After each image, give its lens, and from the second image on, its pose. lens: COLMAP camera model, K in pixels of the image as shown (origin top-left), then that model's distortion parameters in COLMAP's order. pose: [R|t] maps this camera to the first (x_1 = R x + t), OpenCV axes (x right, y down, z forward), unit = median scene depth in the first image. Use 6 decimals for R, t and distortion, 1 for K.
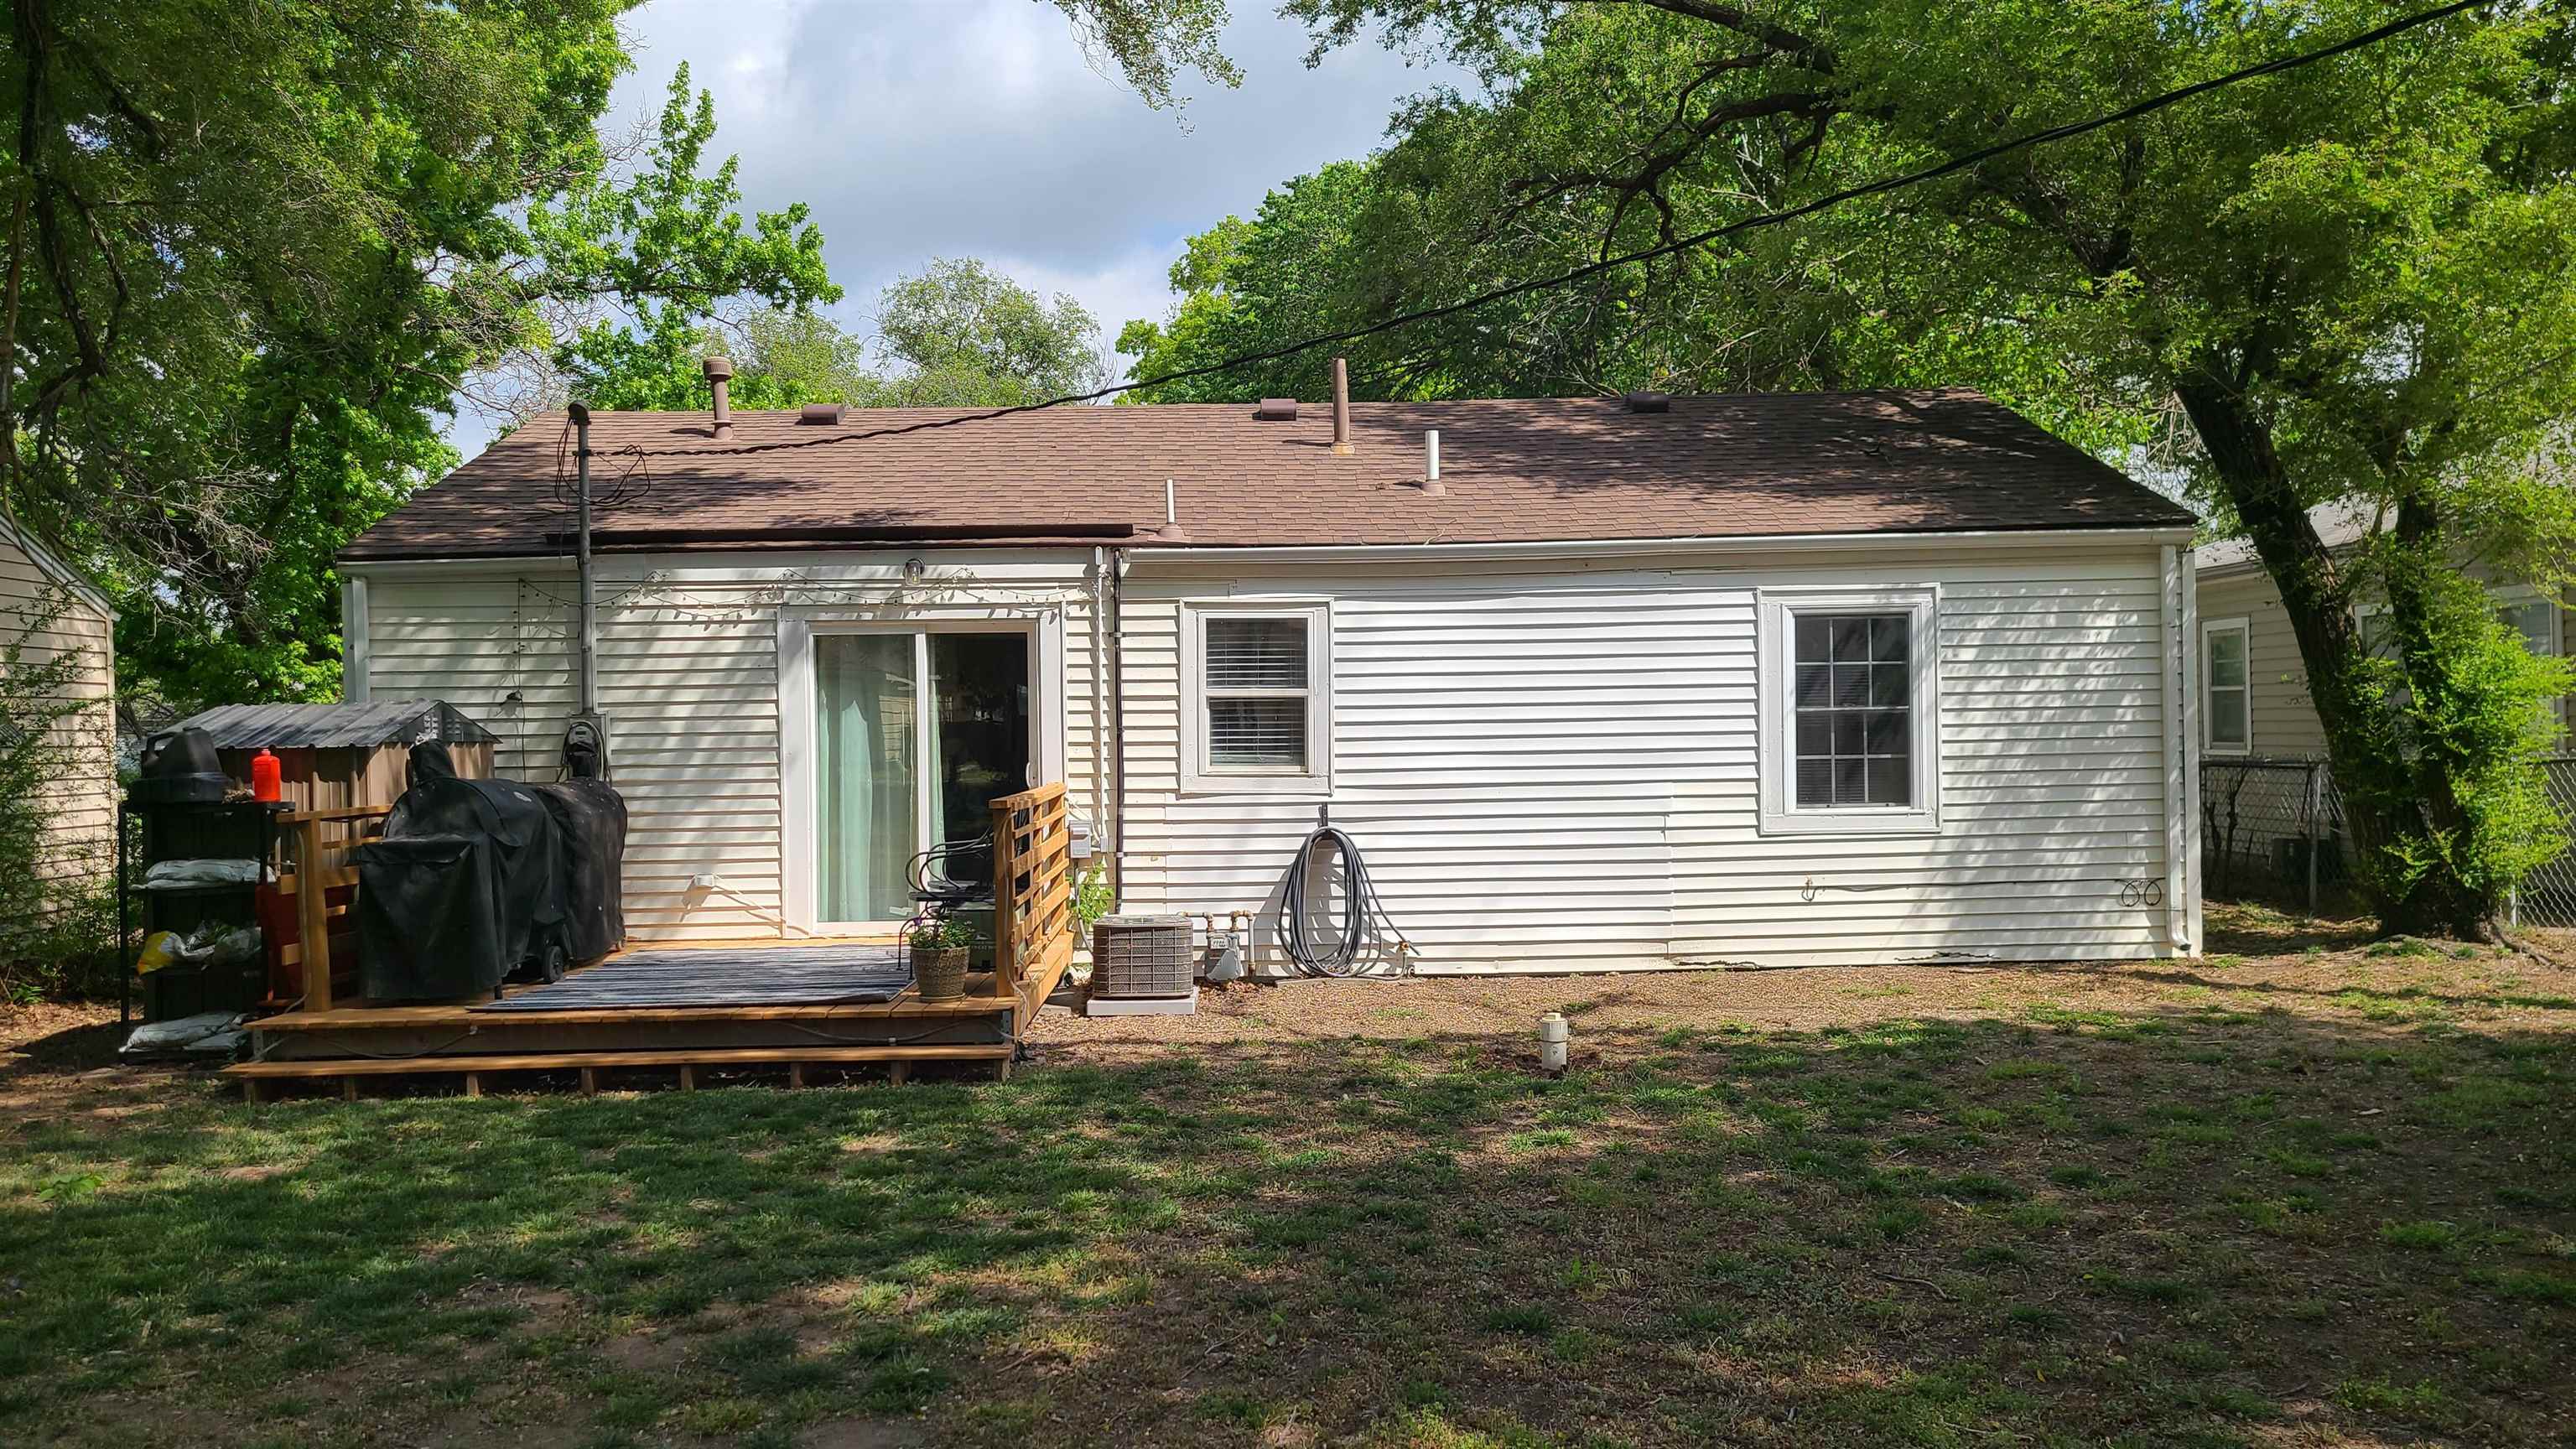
lens RADIAL K [[1978.3, 0, 1243.4], [0, 1978.3, 716.6], [0, 0, 1]] dist [0.062329, -0.002377]
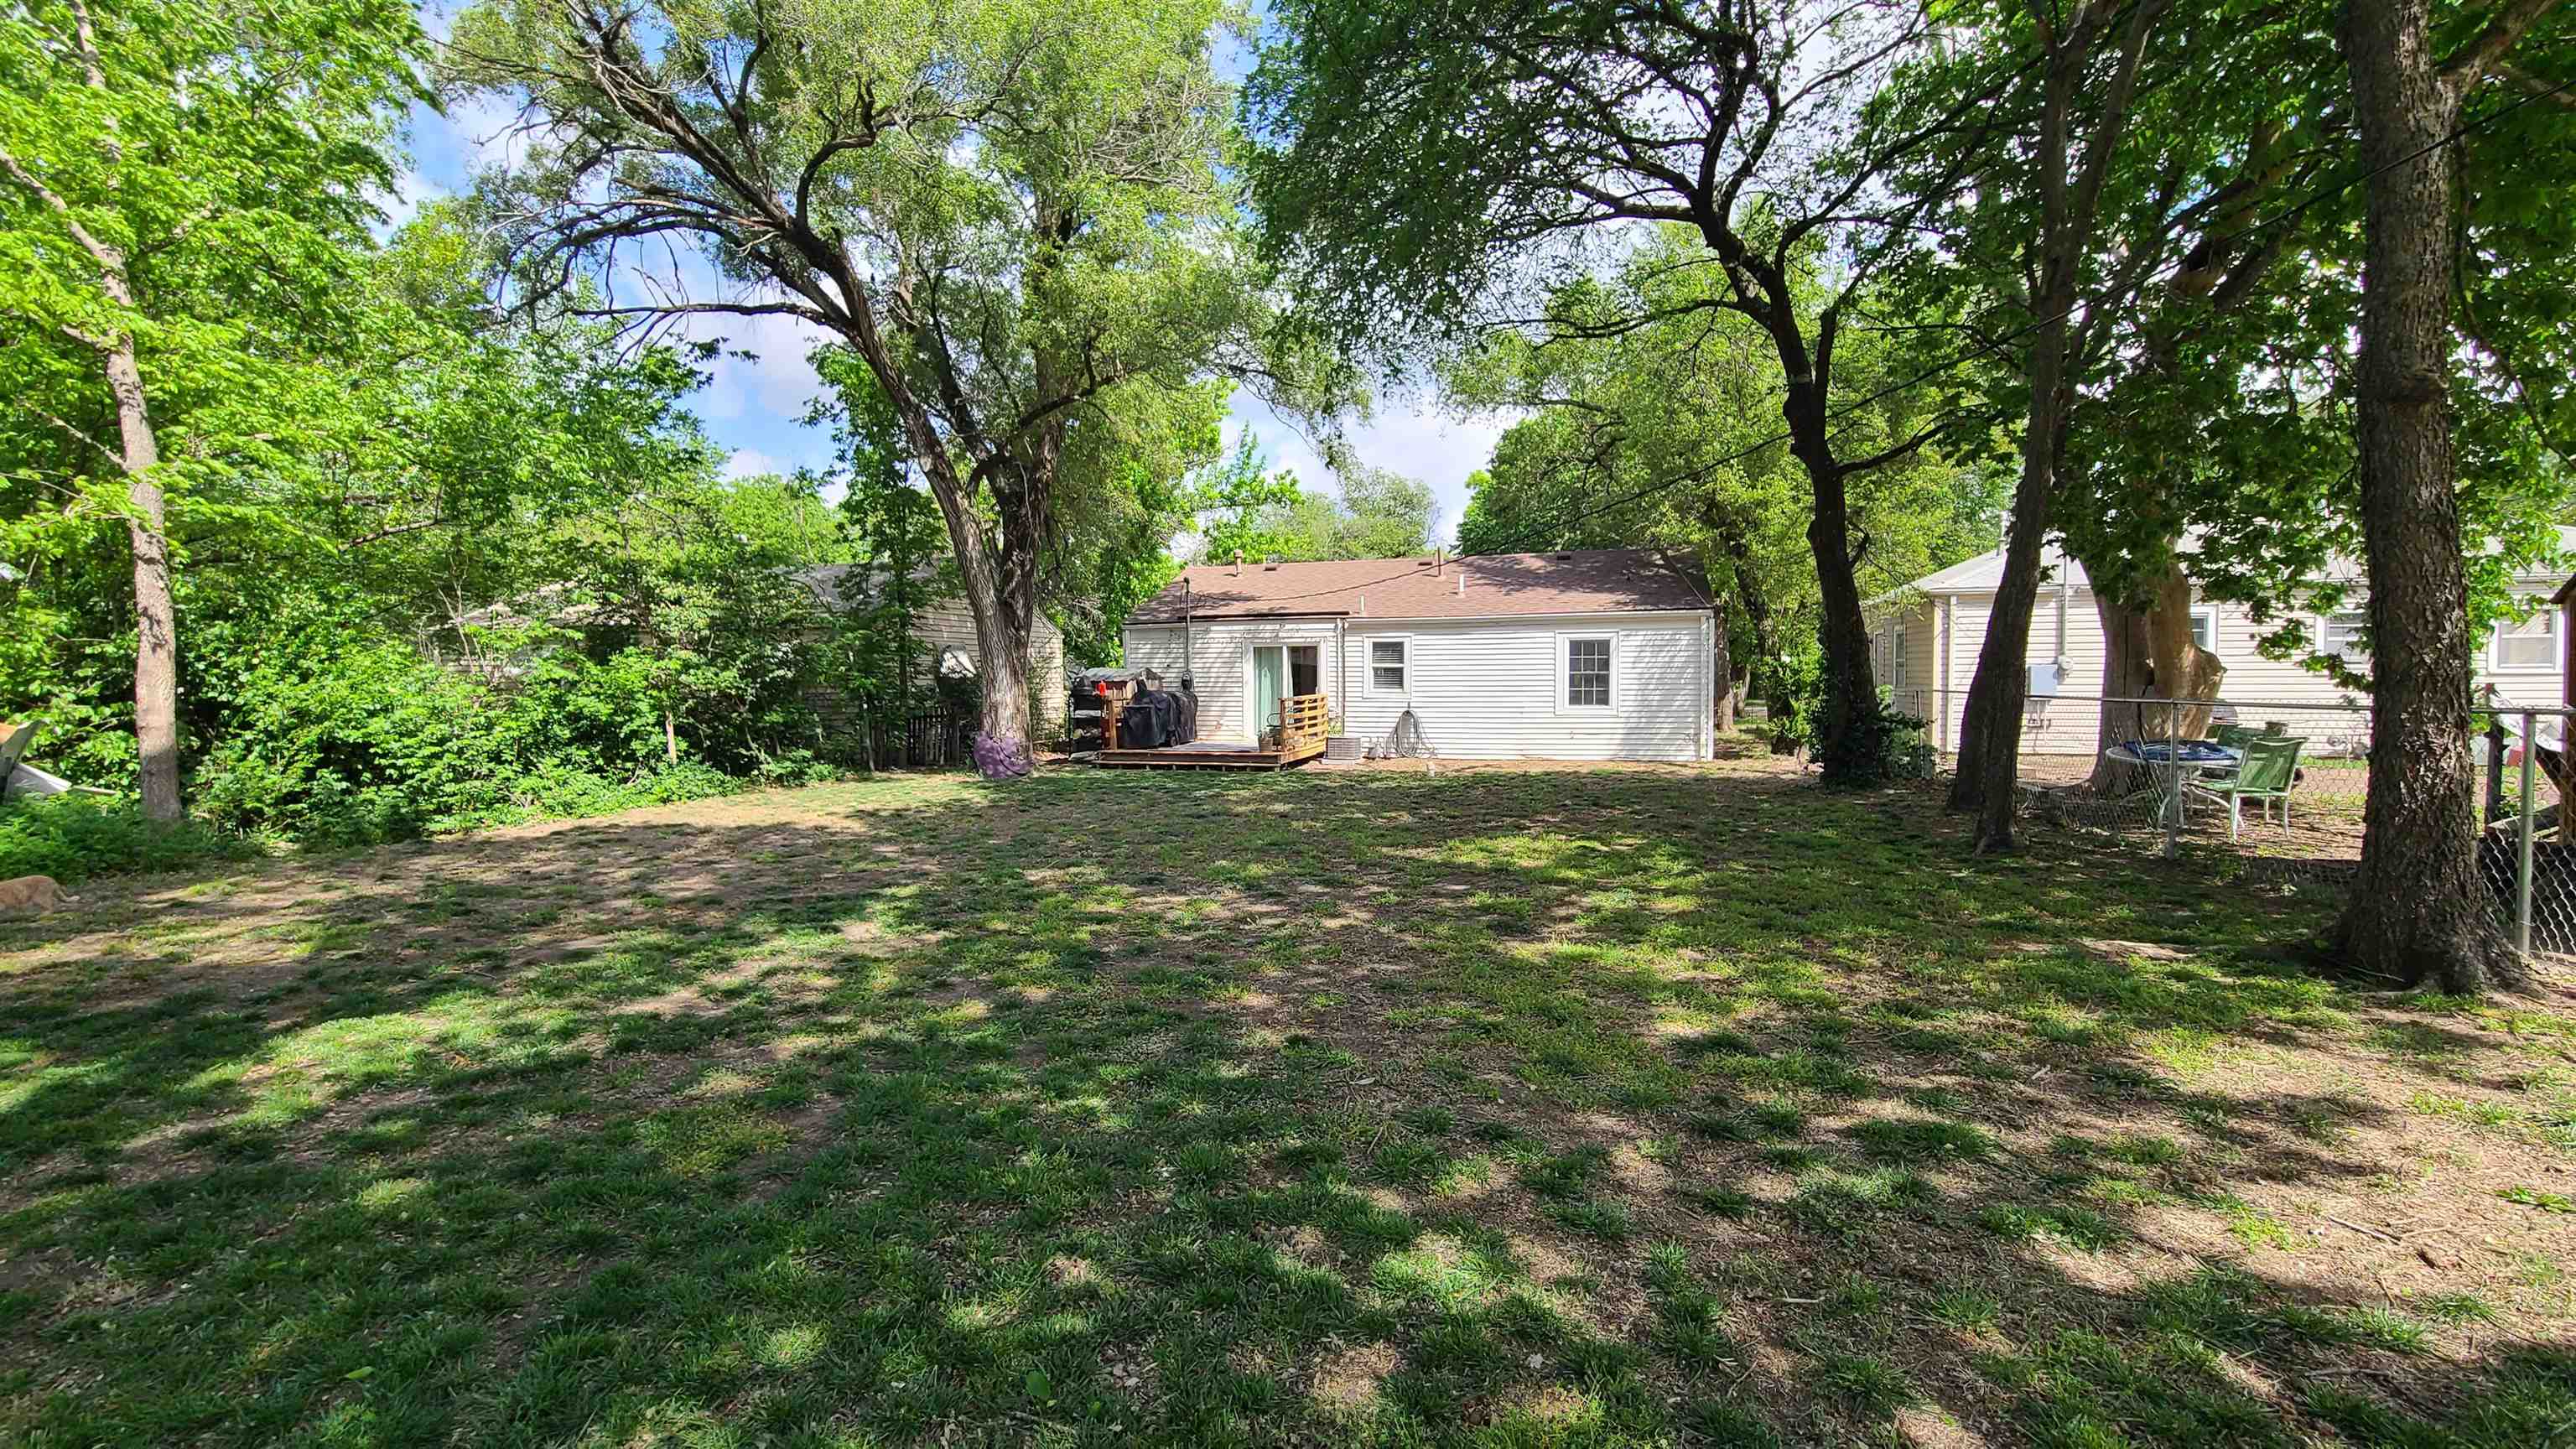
lens RADIAL K [[1081.7, 0, 1288.0], [0, 1081.7, 724.5], [0, 0, 1]] dist [-0.001948, -0.000414]
pose [[0.955867, 0.024111, -0.292808, 0.351559], [-0.004849, 0.997786, 0.066331, -0.031138], [0.293759, -0.061984, 0.953868, -0.665261]]
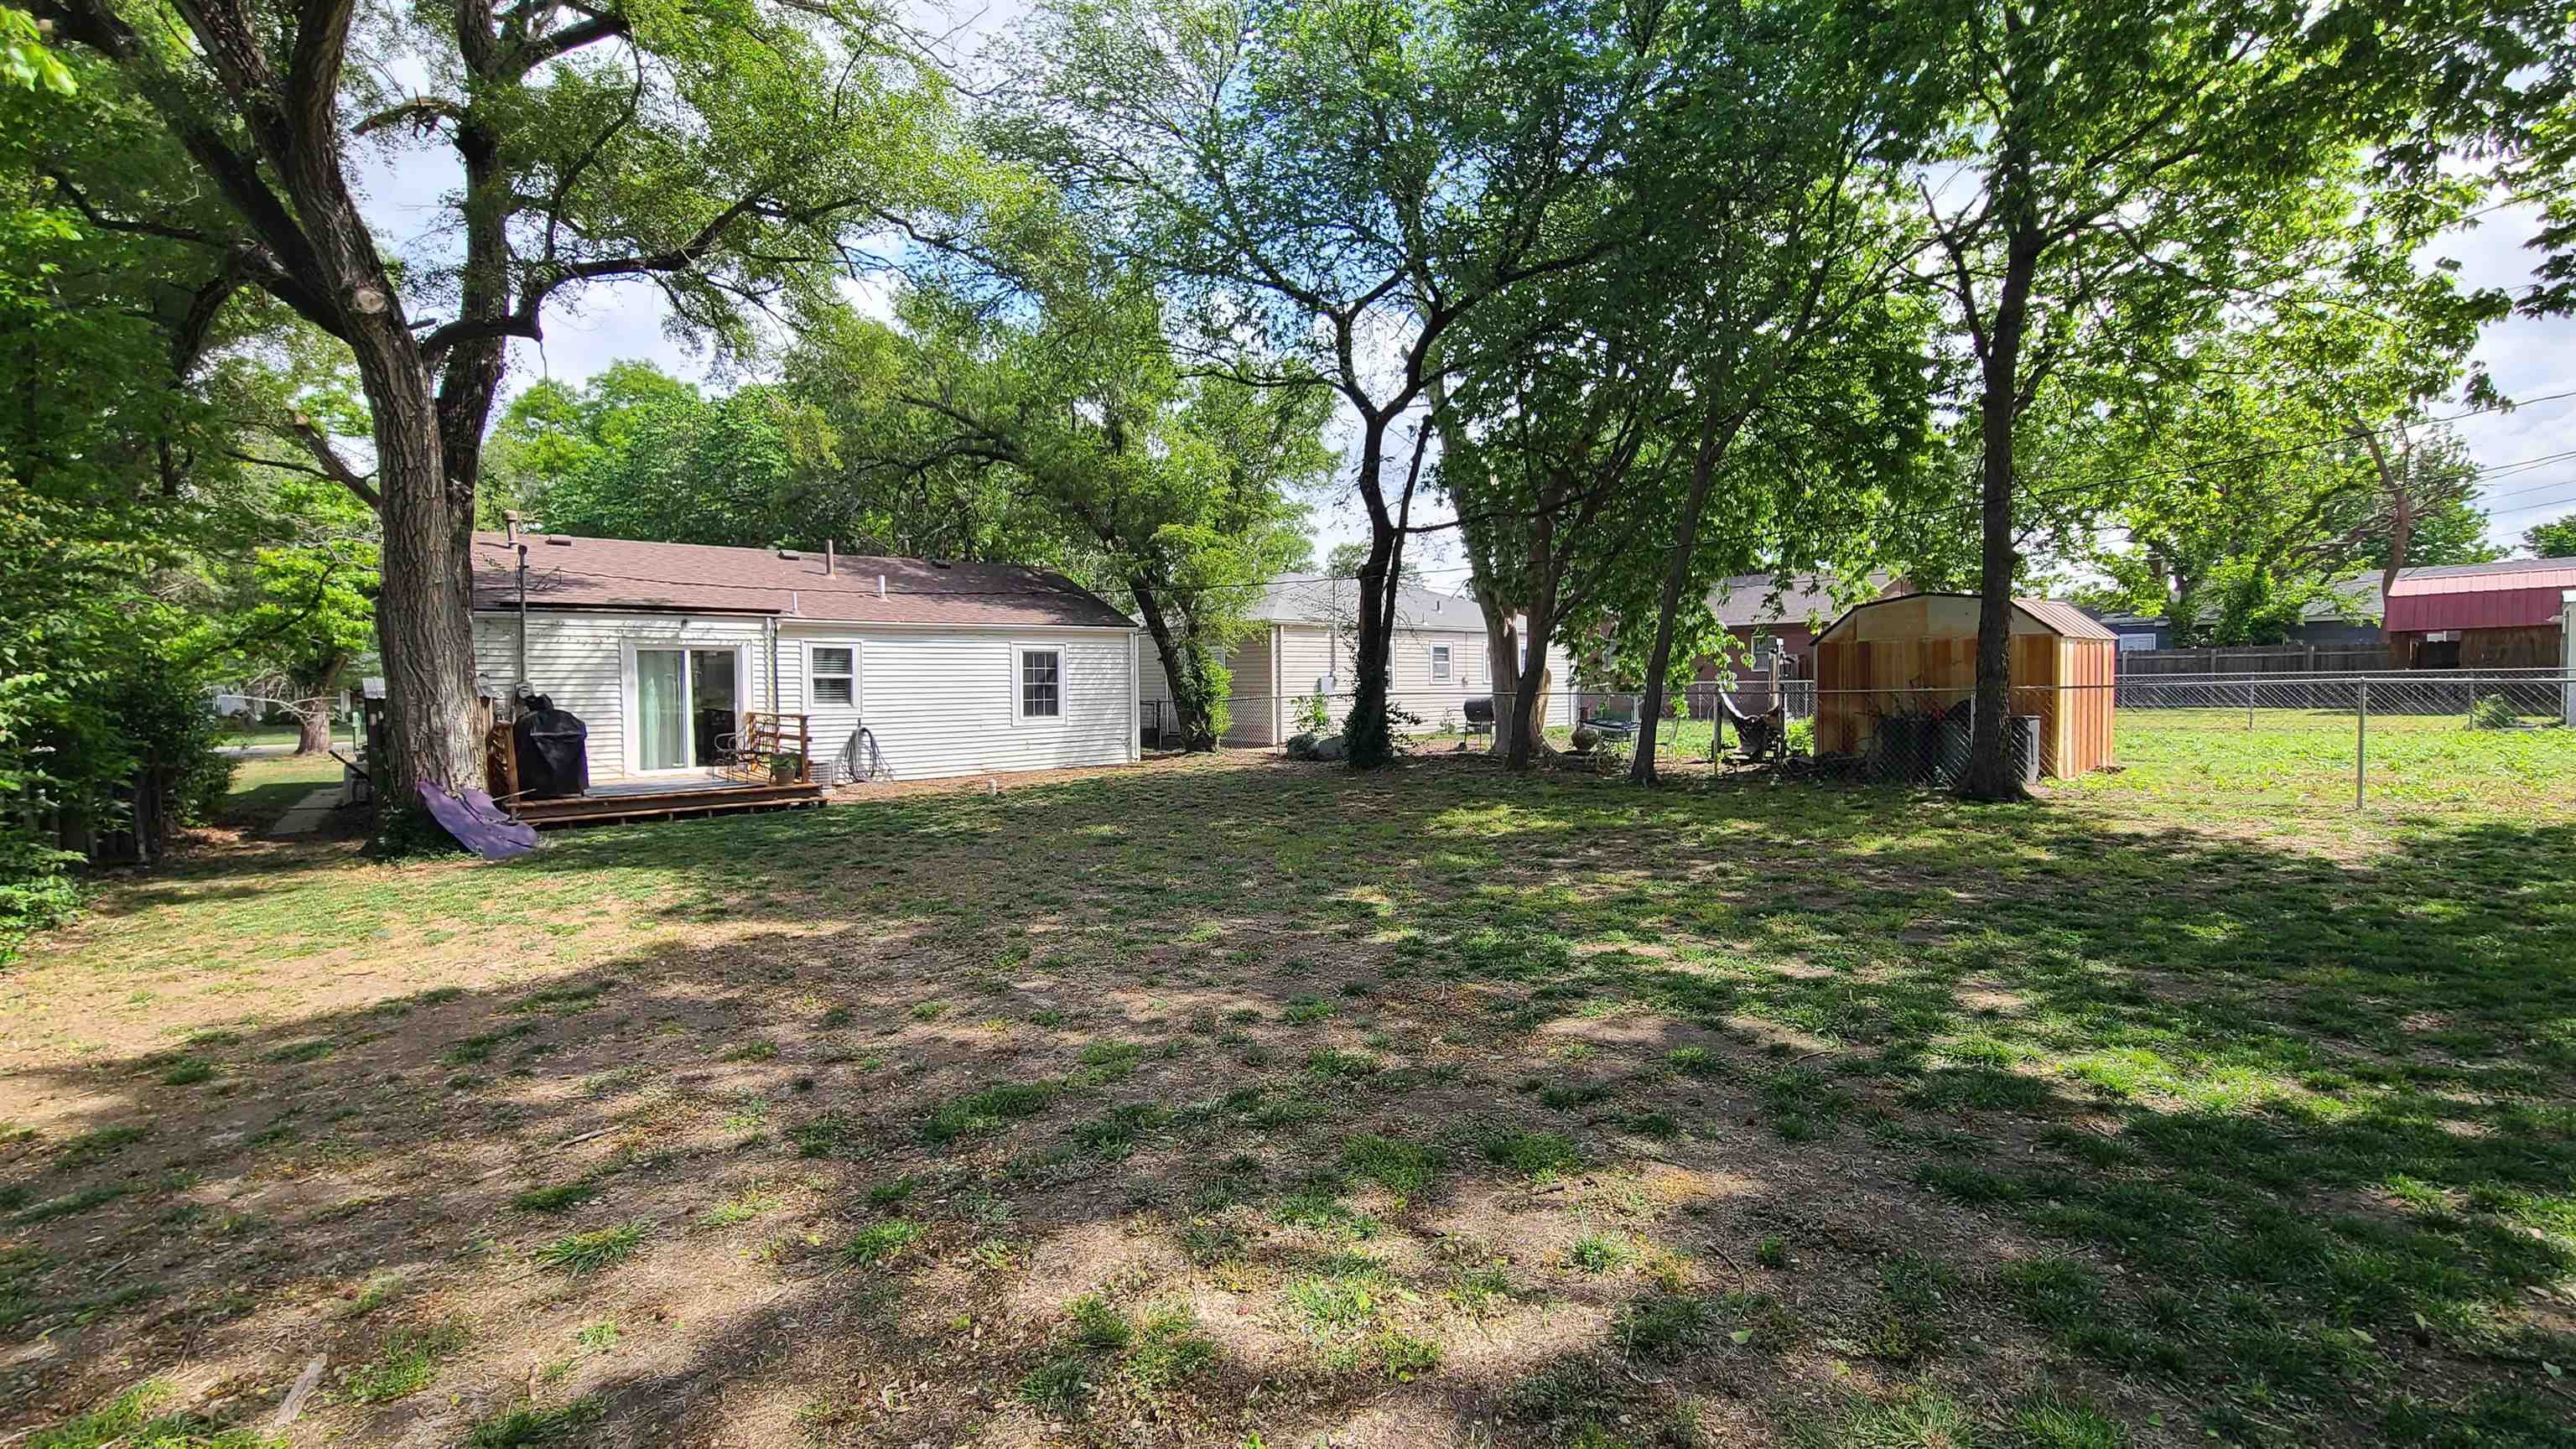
lens RADIAL K [[1081.7, 0, 1288.0], [0, 1081.7, 724.5], [0, 0, 1]] dist [-0.001948, -0.000414]
pose [[0.787810, -0.015753, 0.615717, -0.400167], [-0.005735, 0.999442, 0.032909, 0.001673], [-0.615892, -0.029457, 0.787280, -0.504153]]
